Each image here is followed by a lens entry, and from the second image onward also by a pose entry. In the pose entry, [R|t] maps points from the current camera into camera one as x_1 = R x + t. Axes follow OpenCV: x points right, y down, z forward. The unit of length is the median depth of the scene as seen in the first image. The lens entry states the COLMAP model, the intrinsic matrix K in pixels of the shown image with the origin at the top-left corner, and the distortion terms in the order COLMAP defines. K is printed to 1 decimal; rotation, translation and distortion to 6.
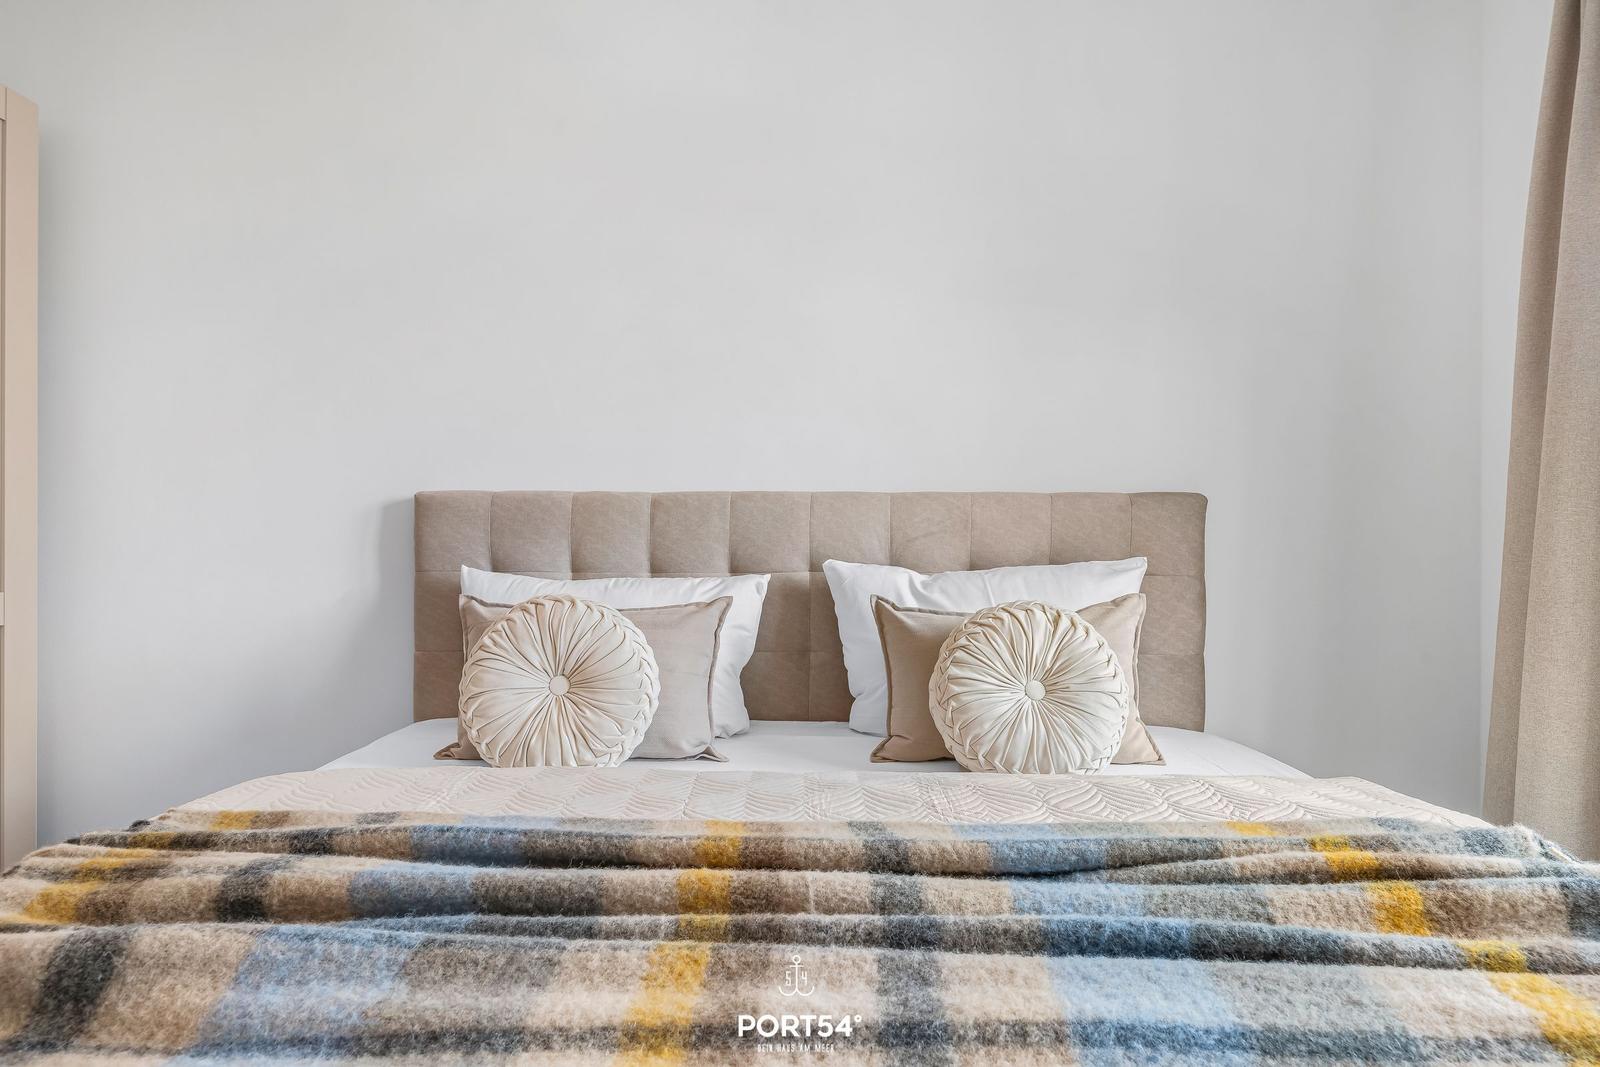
lens RADIAL K [[969.4, 0, 800.0], [0, 969.4, 533.5], [0, 0, 1]] dist [-0.001677, 0.000255]
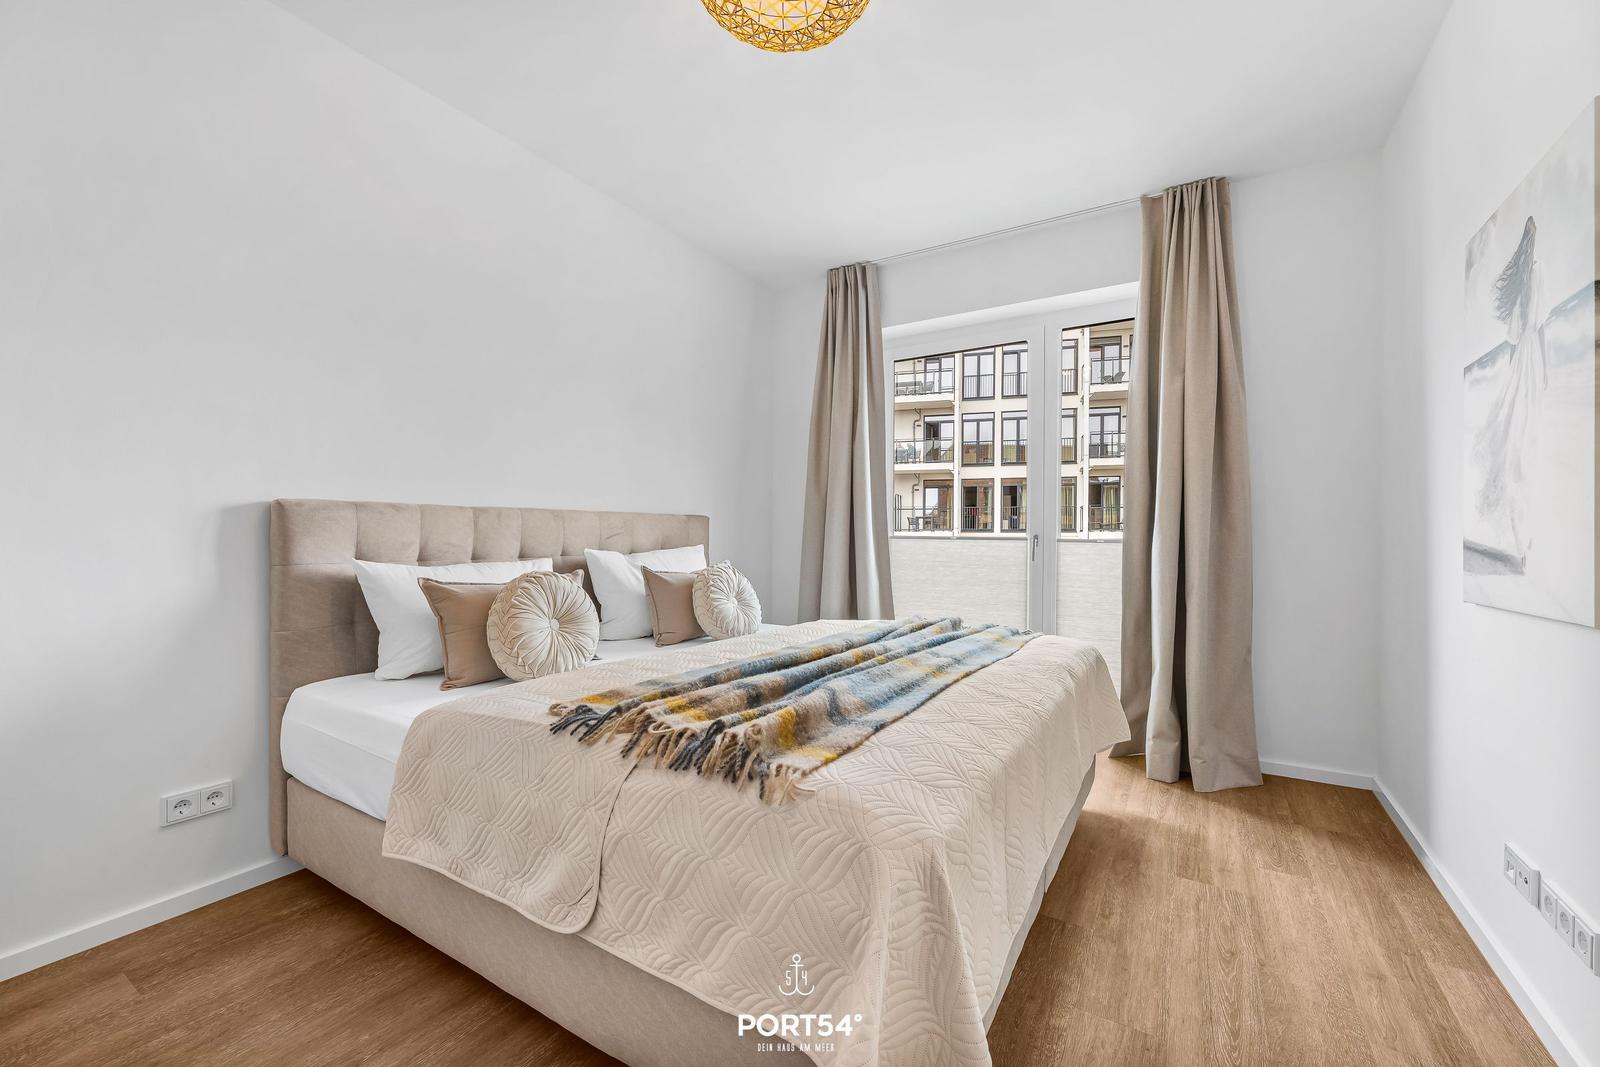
lens RADIAL K [[640.9, 0, 796.0], [0, 640.9, 524.2], [0, 0, 1]] dist [0.001099, 0.000139]
pose [[0.530672, 0.013477, 0.847470, -0.732108], [0.003111, 0.999836, -0.017848, 0.005021], [-0.847571, 0.012108, 0.530543, 0.051982]]
